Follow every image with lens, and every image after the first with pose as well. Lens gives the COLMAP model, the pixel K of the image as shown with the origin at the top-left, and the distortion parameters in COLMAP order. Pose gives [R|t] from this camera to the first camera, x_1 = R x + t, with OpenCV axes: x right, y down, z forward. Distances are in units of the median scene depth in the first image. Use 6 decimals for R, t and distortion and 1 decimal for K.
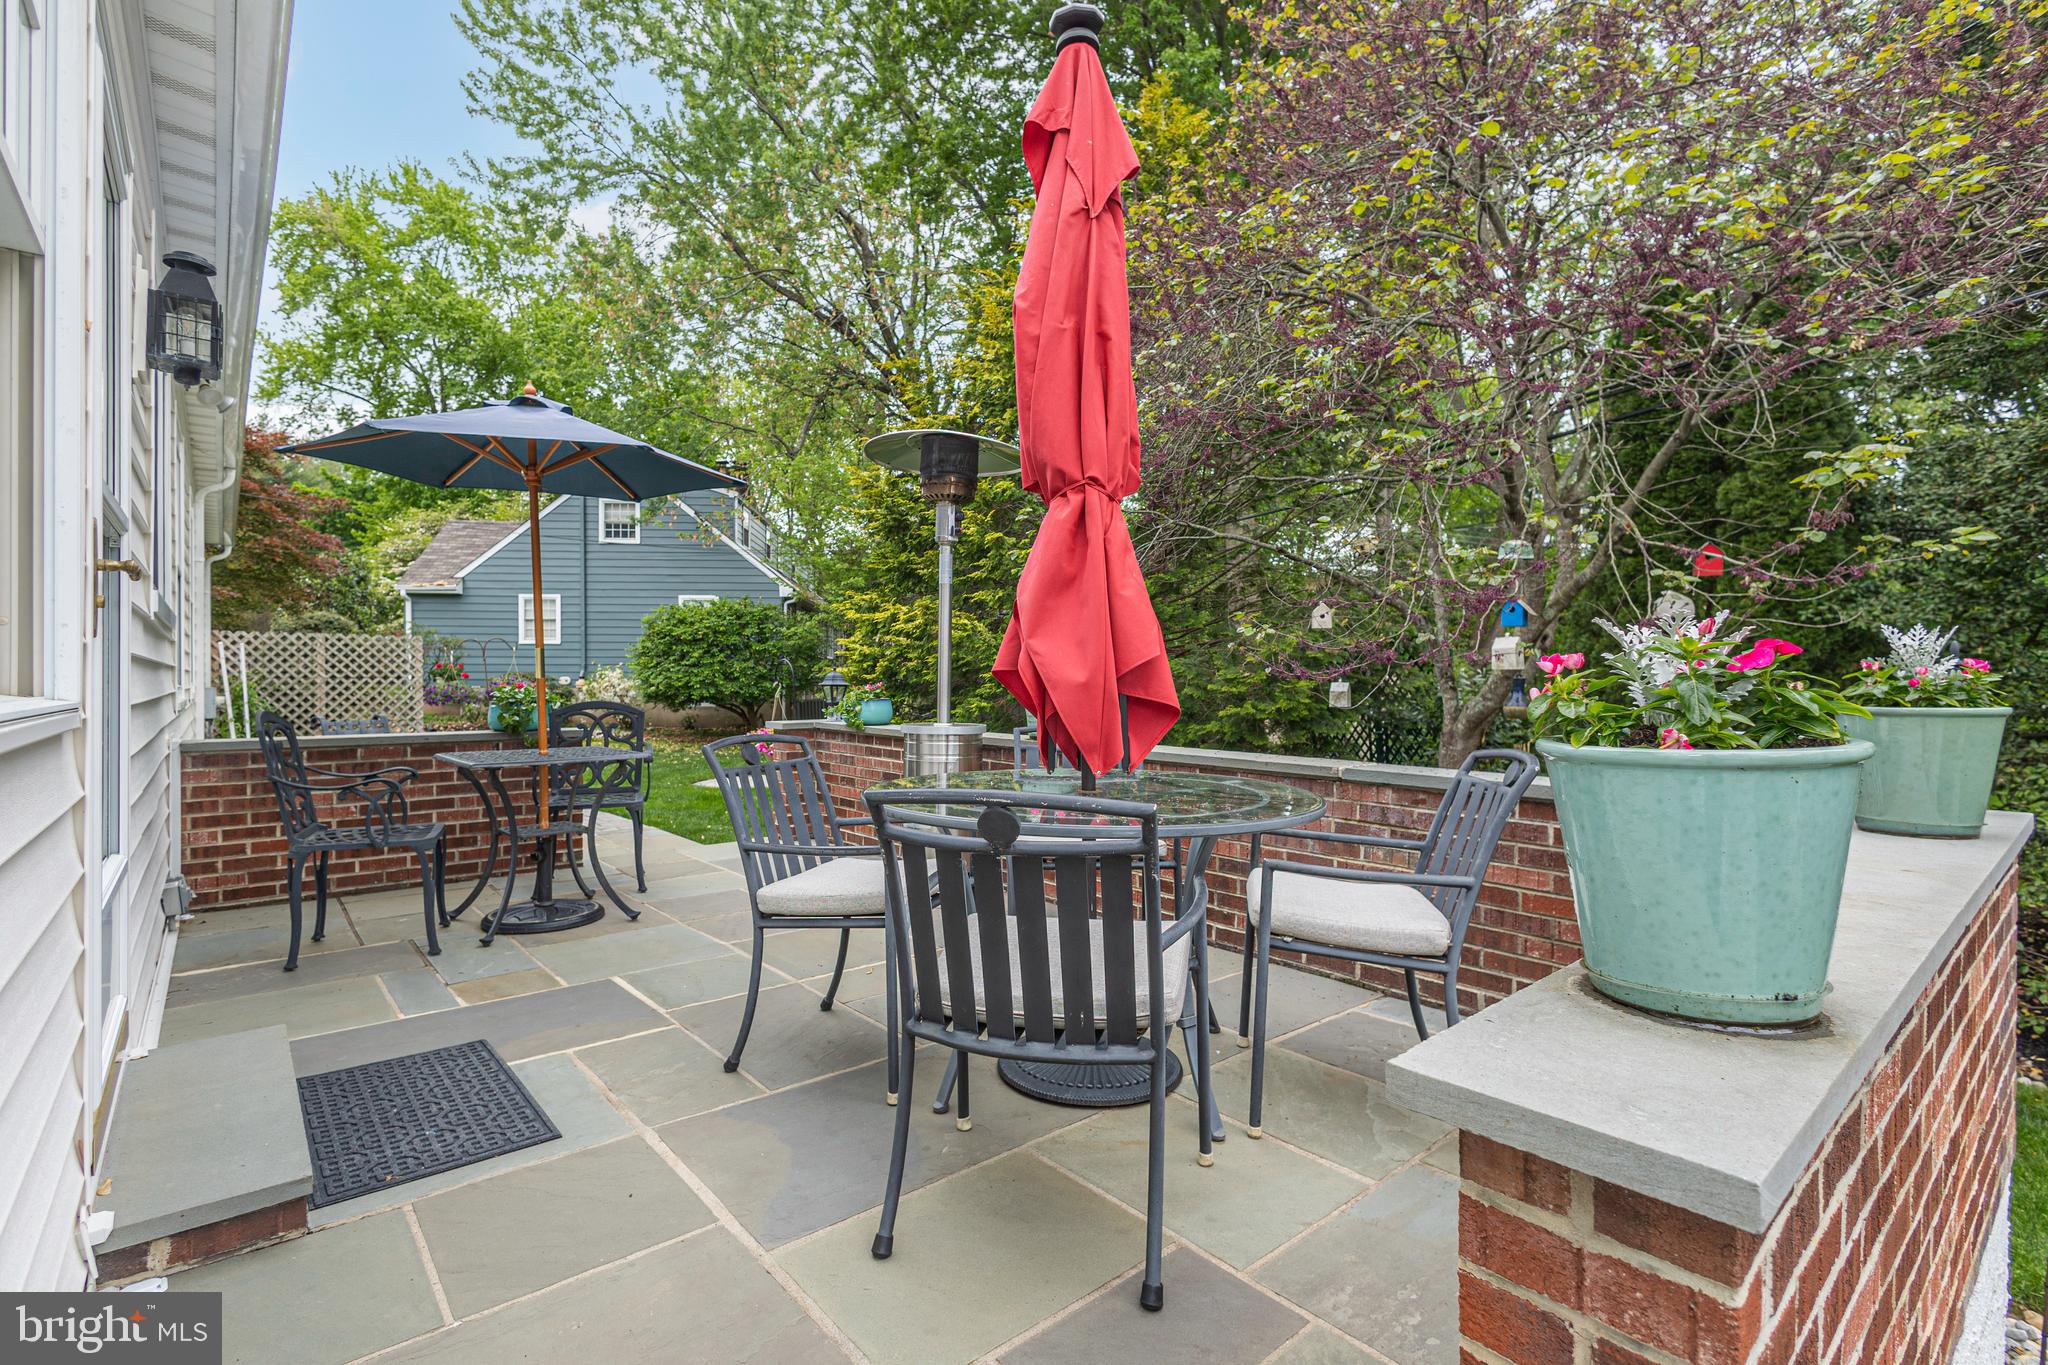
lens RADIAL K [[957.3, 0, 1049.2], [0, 957.3, 680.7], [0, 0, 1]] dist [0.011972, -0.002719]
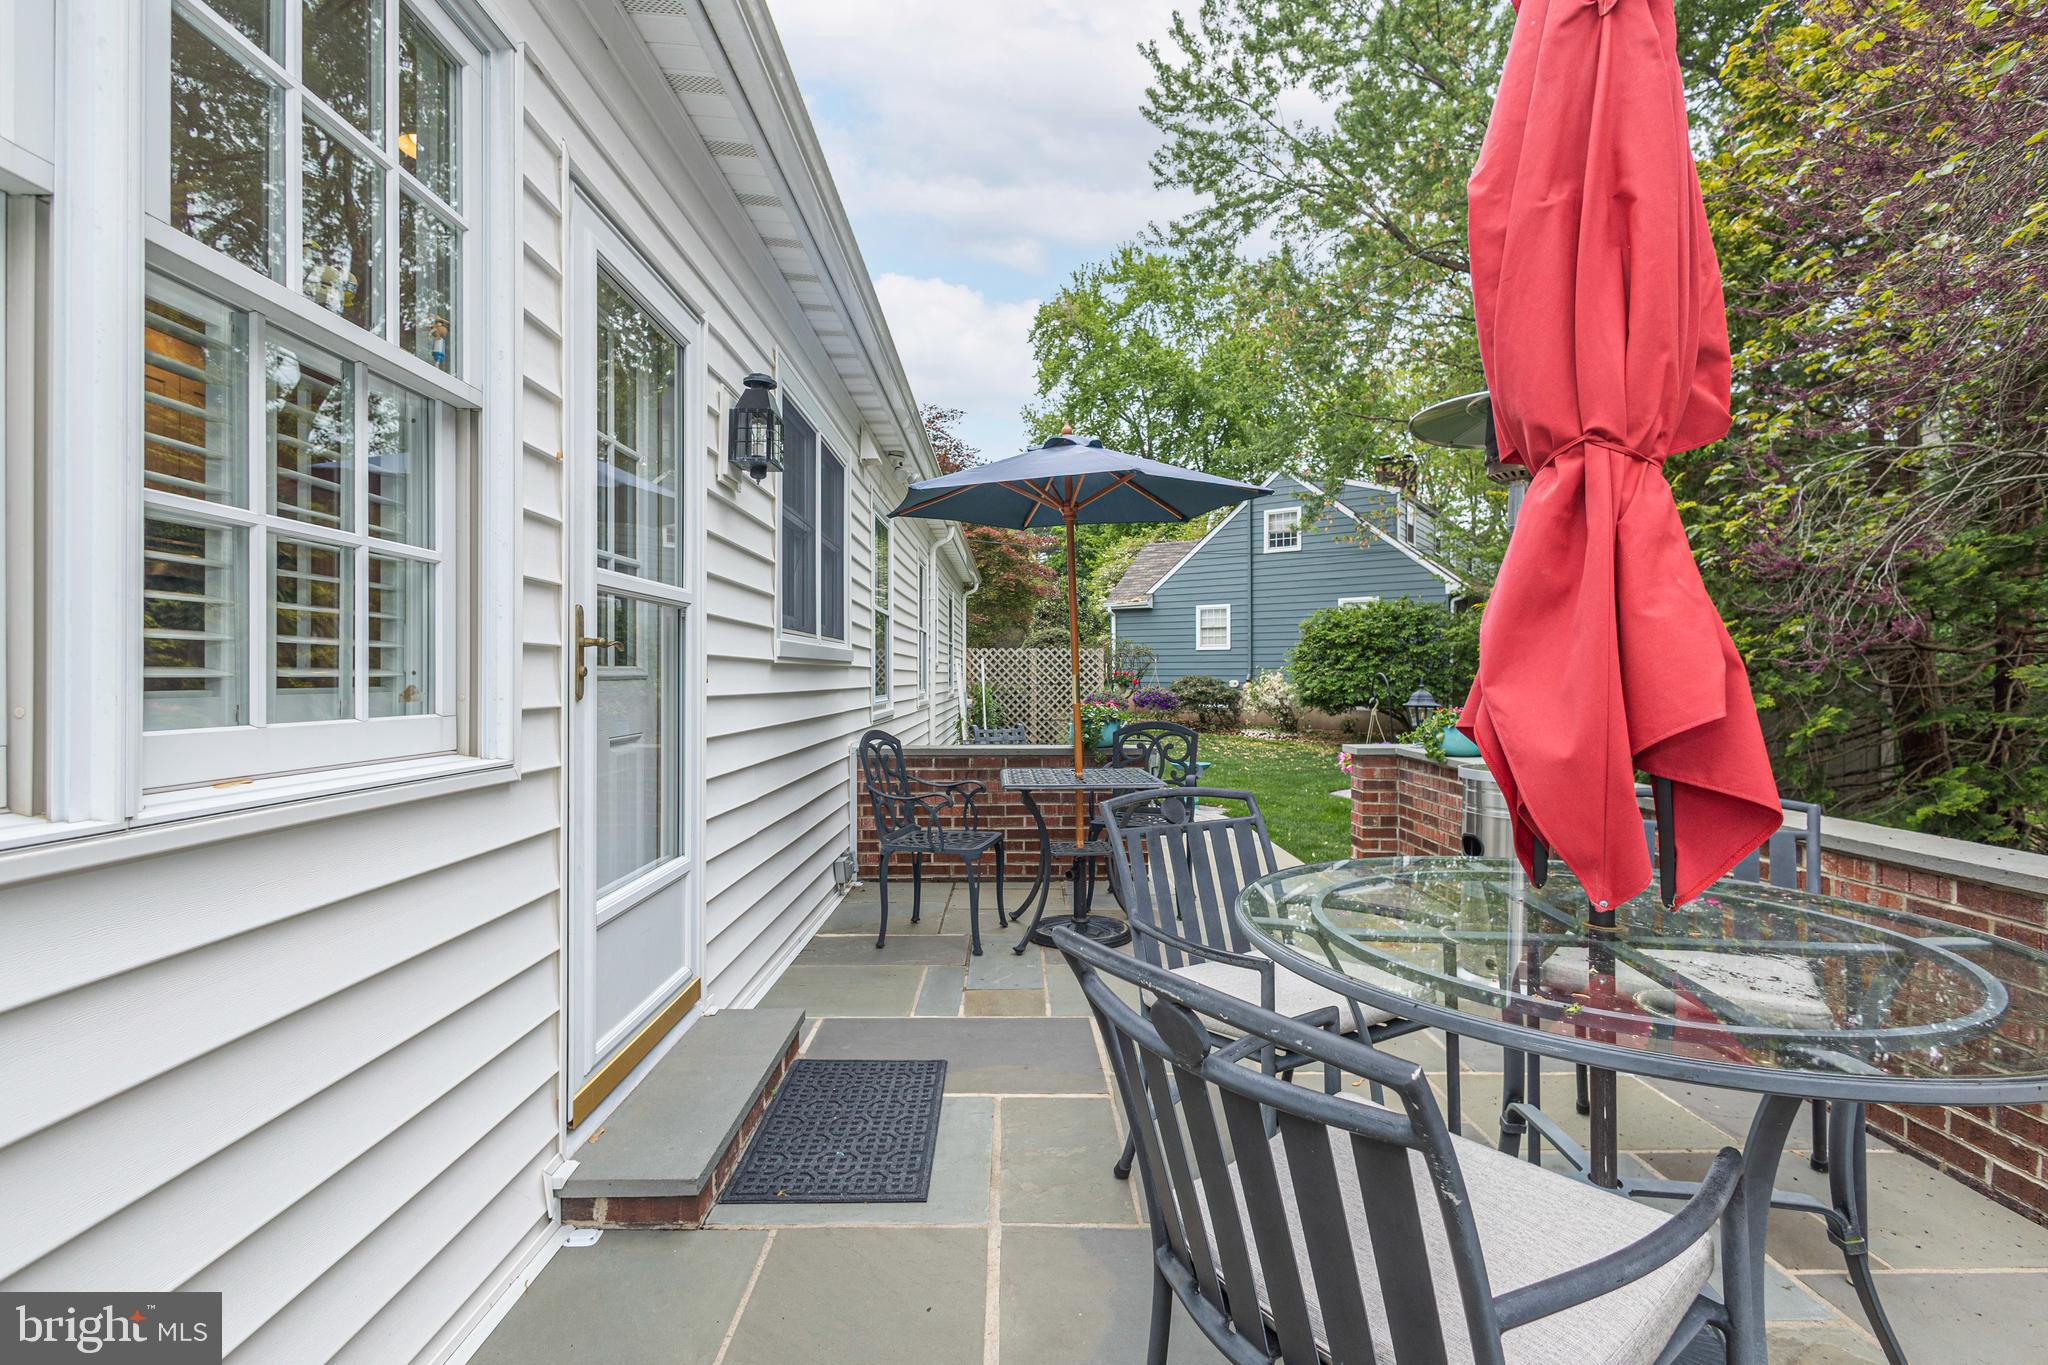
lens RADIAL K [[957.3, 0, 1019.1], [0, 957.3, 676.6], [0, 0, 1]] dist [0.011972, -0.002719]
pose [[0.755183, -0.000160, -0.655514, 0.021154], [-0.001753, 0.999996, -0.002263, -0.005880], [0.655512, 0.002858, 0.755180, 0.033883]]
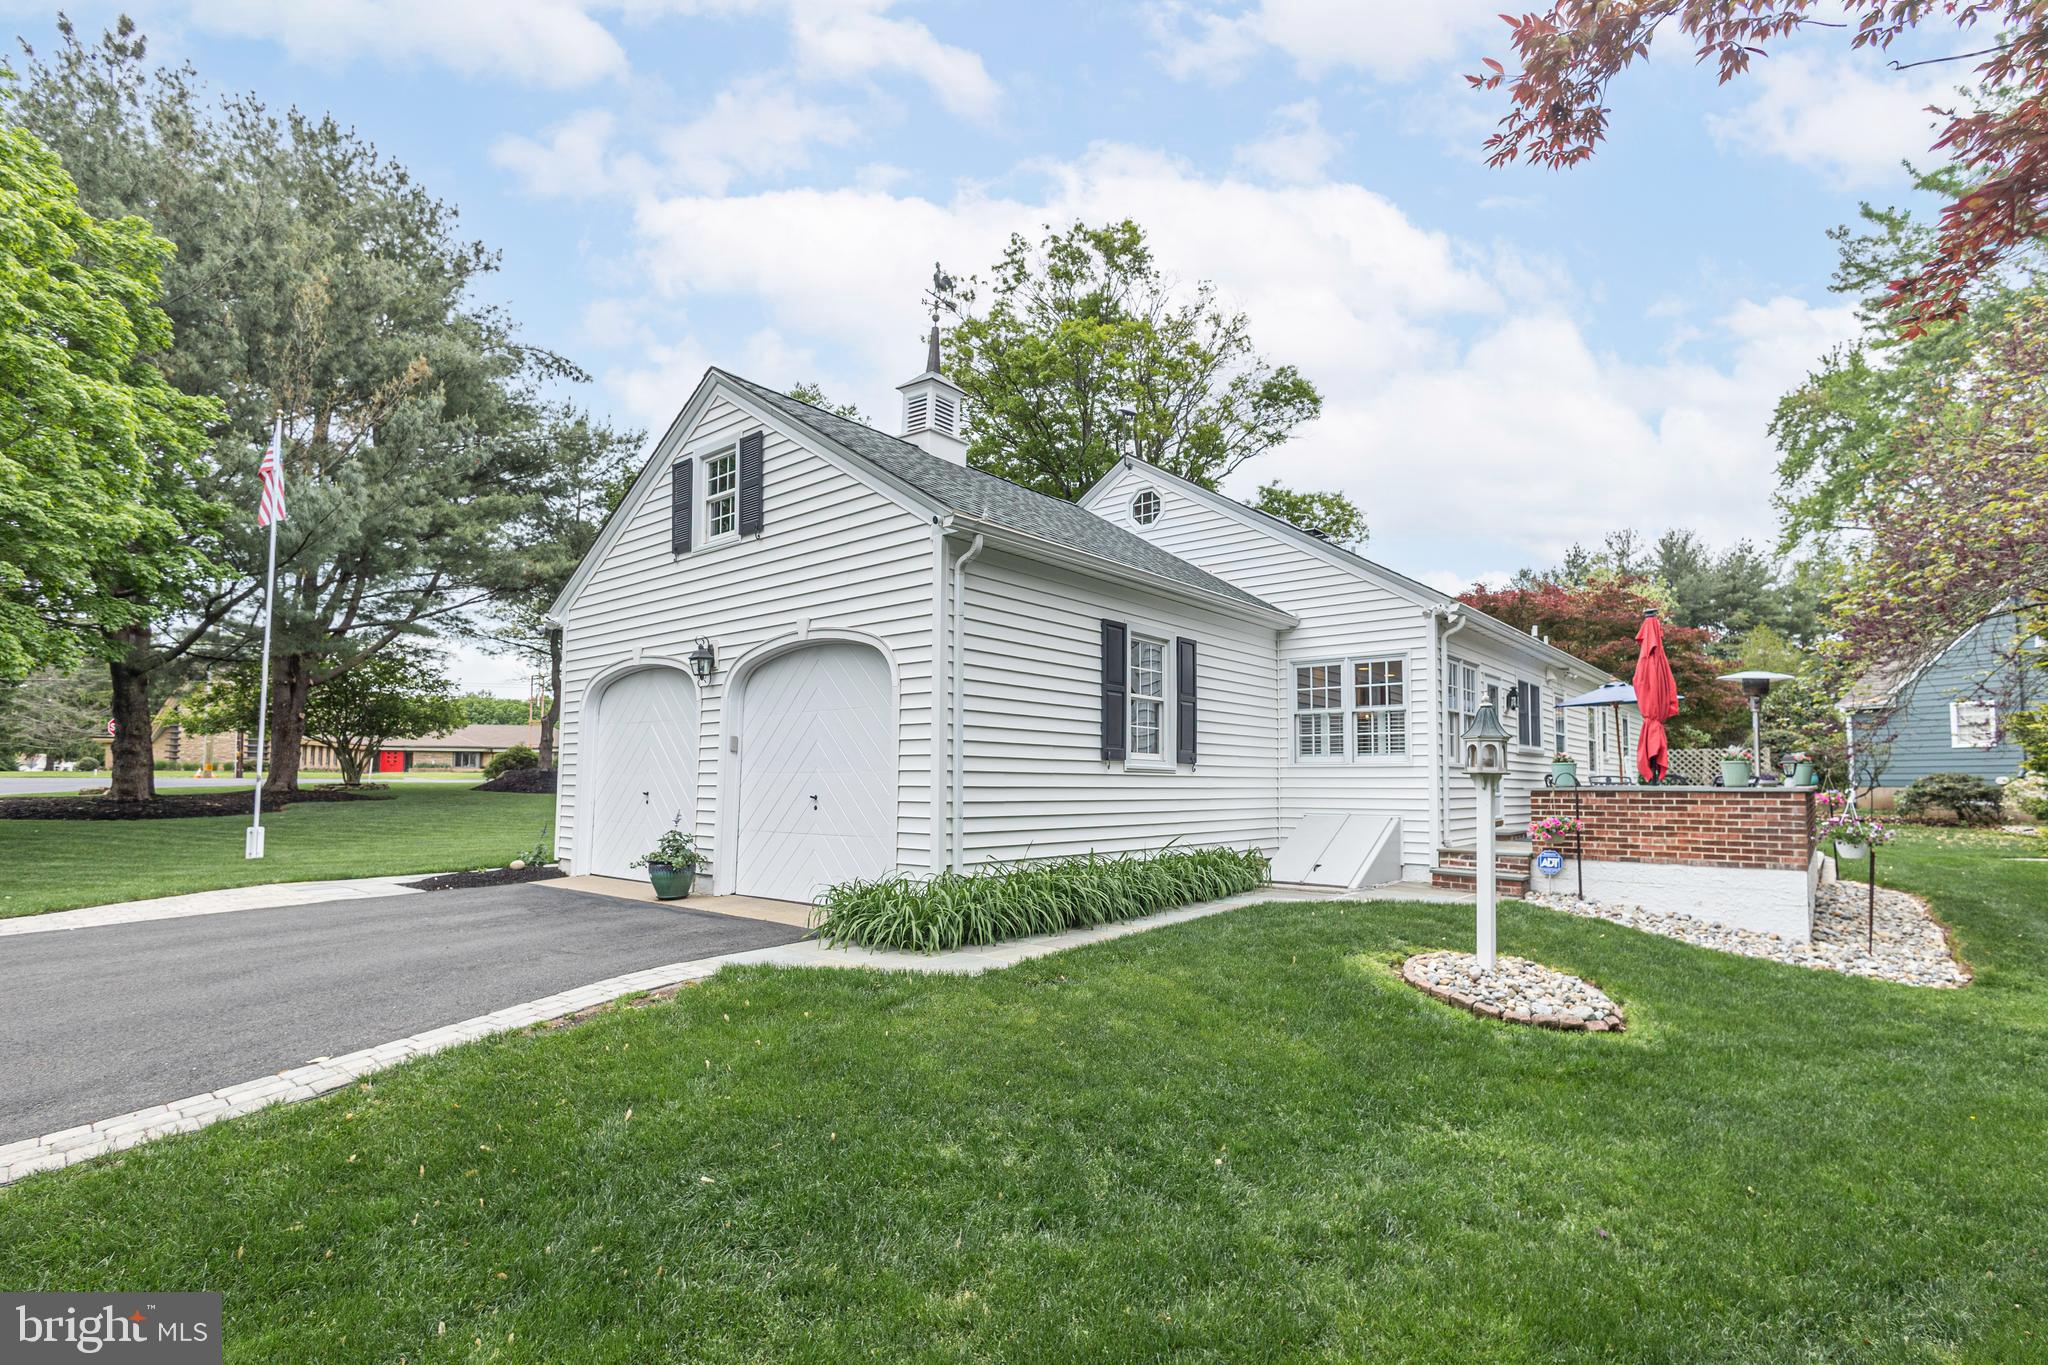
lens RADIAL K [[957.3, 0, 1000.6], [0, 957.3, 731.9], [0, 0, 1]] dist [0.011972, -0.002719]
pose [[0.143200, -0.054569, -0.988188, 0.435825], [-0.007018, 0.998398, -0.056149, 0.014289], [0.989669, 0.014976, 0.142588, -0.279683]]
